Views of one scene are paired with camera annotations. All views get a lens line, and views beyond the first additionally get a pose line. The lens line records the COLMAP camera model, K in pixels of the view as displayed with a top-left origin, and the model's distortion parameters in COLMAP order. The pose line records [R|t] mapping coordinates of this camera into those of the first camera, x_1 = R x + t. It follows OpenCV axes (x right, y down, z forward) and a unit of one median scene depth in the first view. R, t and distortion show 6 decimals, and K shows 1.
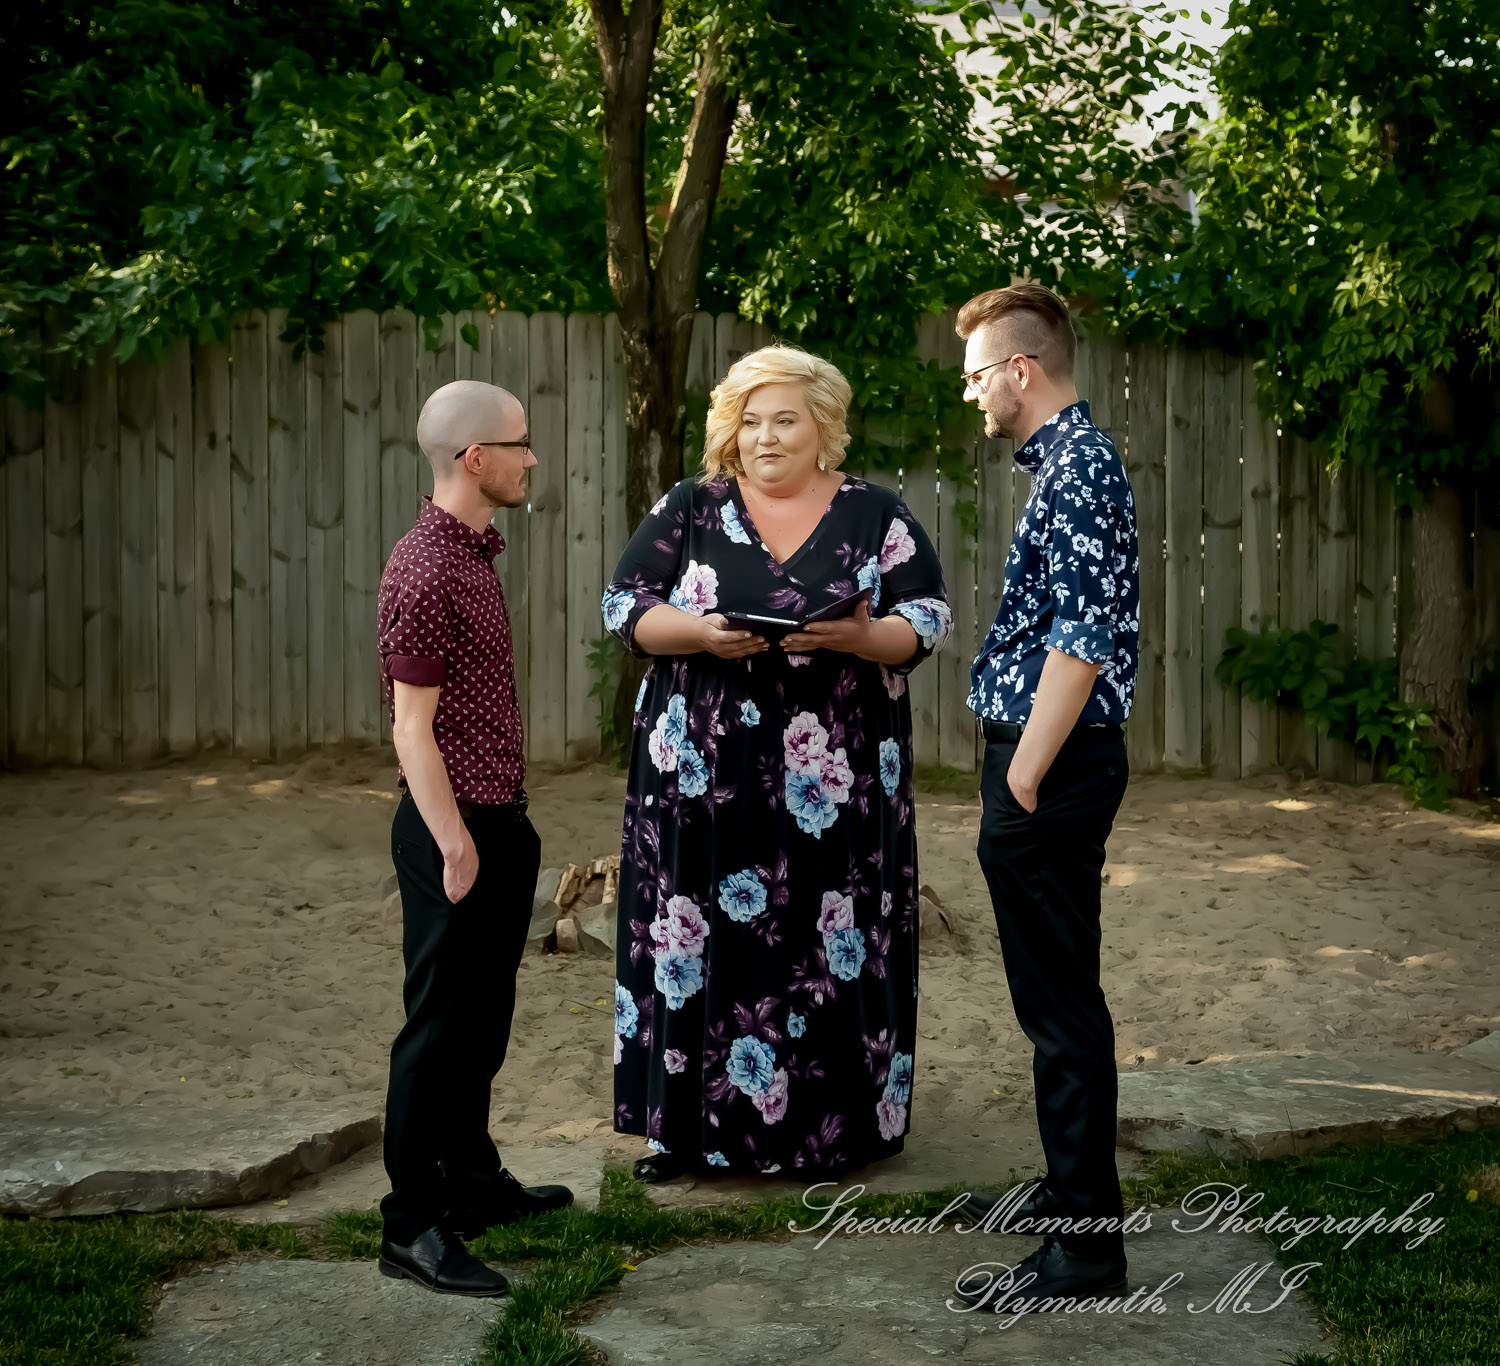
lens RADIAL K [[3235.9, 0, 750.0], [0, 3235.9, 683.0], [0, 0, 1]] dist [0.270777, -0.133719]
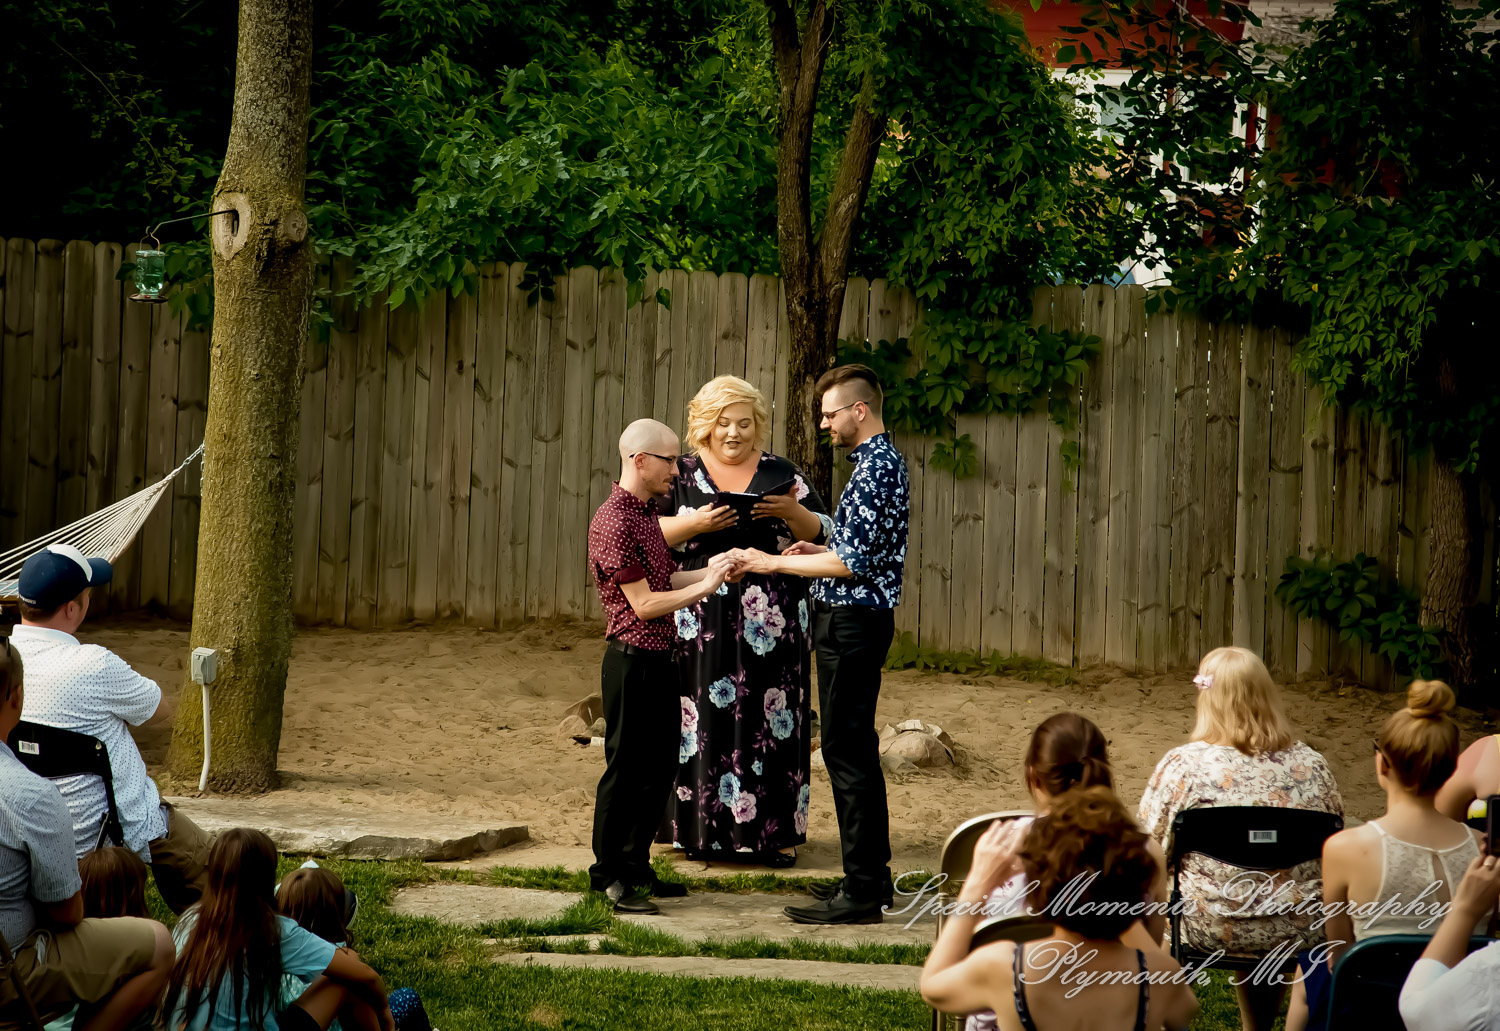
lens RADIAL K [[5516.8, 0, 745.4], [0, 5516.8, 487.5], [0, 0, 1]] dist [1.013616, 1.627079]
pose [[0.992242, 0.043393, -0.116507, 0.193109], [-0.045899, 0.998767, -0.018913, 0.005898], [0.115543, 0.024114, 0.993010, -1.093305]]
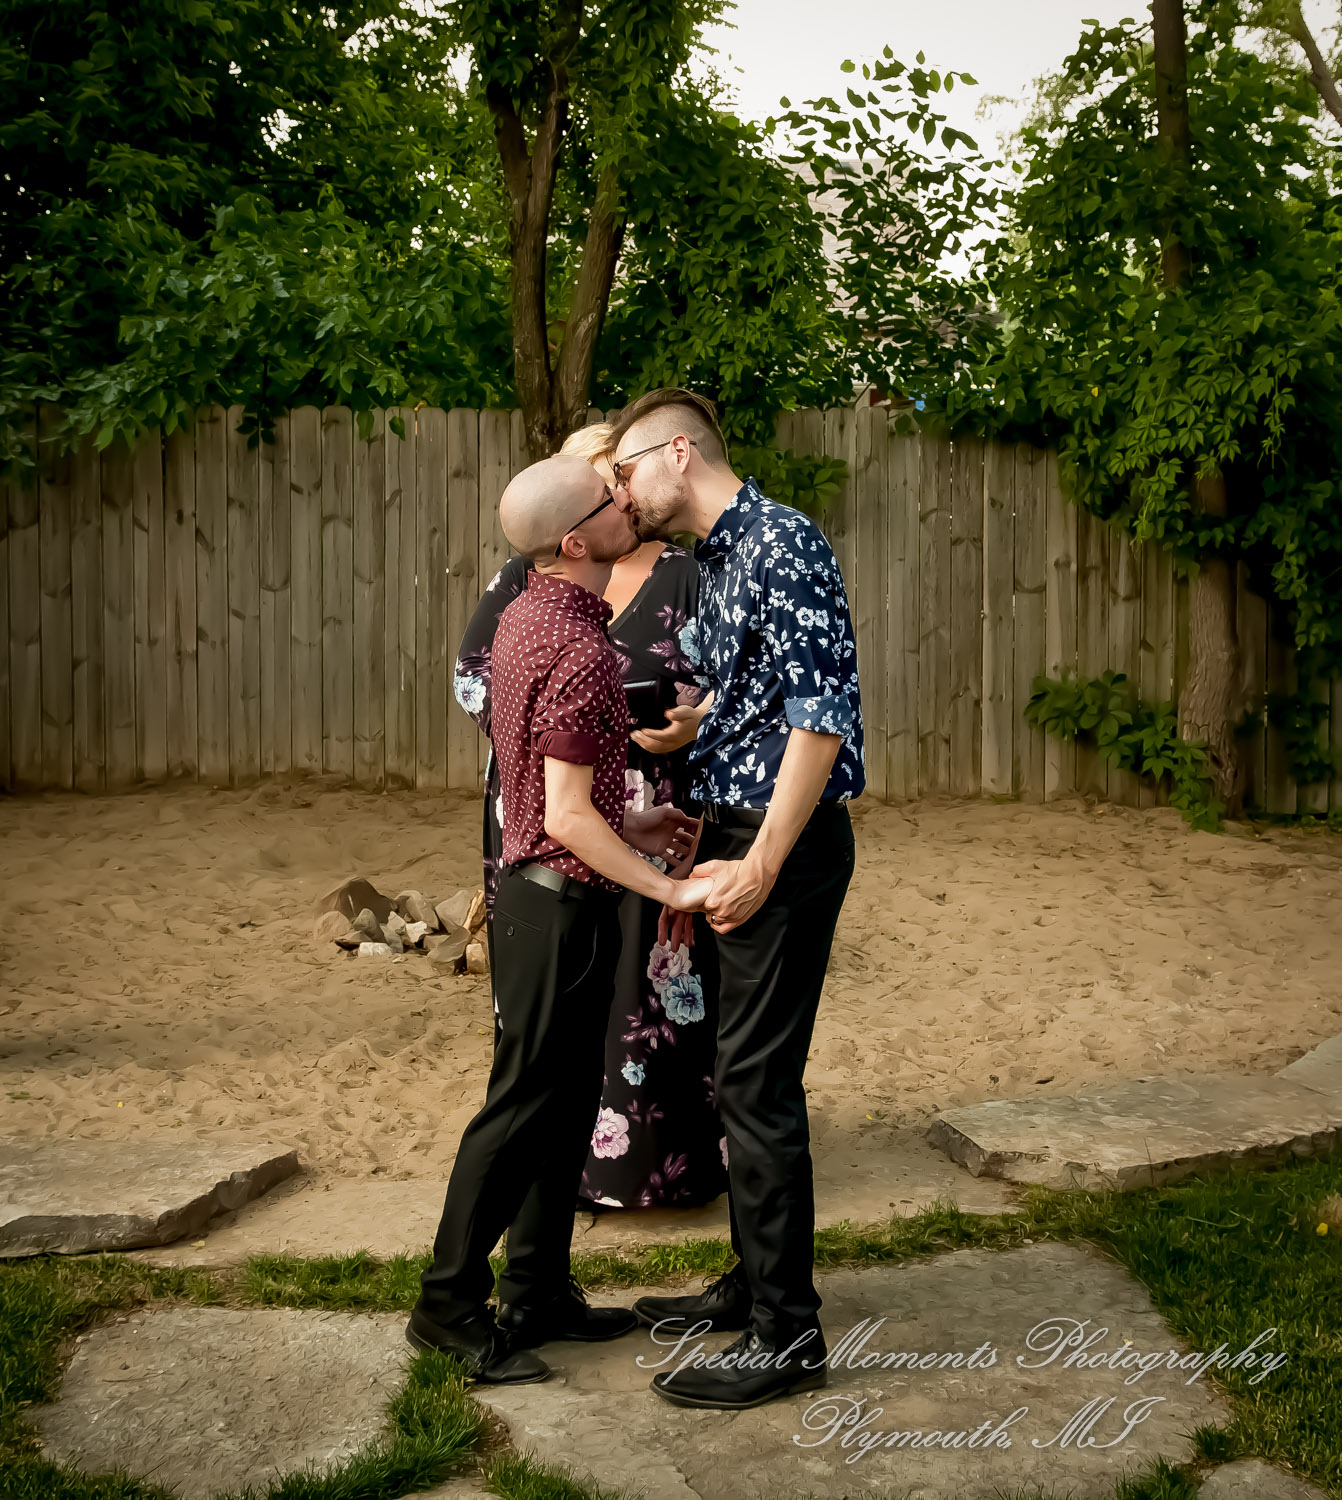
lens RADIAL K [[2394.9, 0, 669.7], [0, 2394.9, 728.3], [0, 0, 1]] dist [0.056662, 0.108519]
pose [[0.999800, 0.001666, 0.019918, -0.004524], [-0.001915, 0.999920, 0.012481, -0.008950], [-0.019896, -0.012517, 0.999724, 0.128067]]
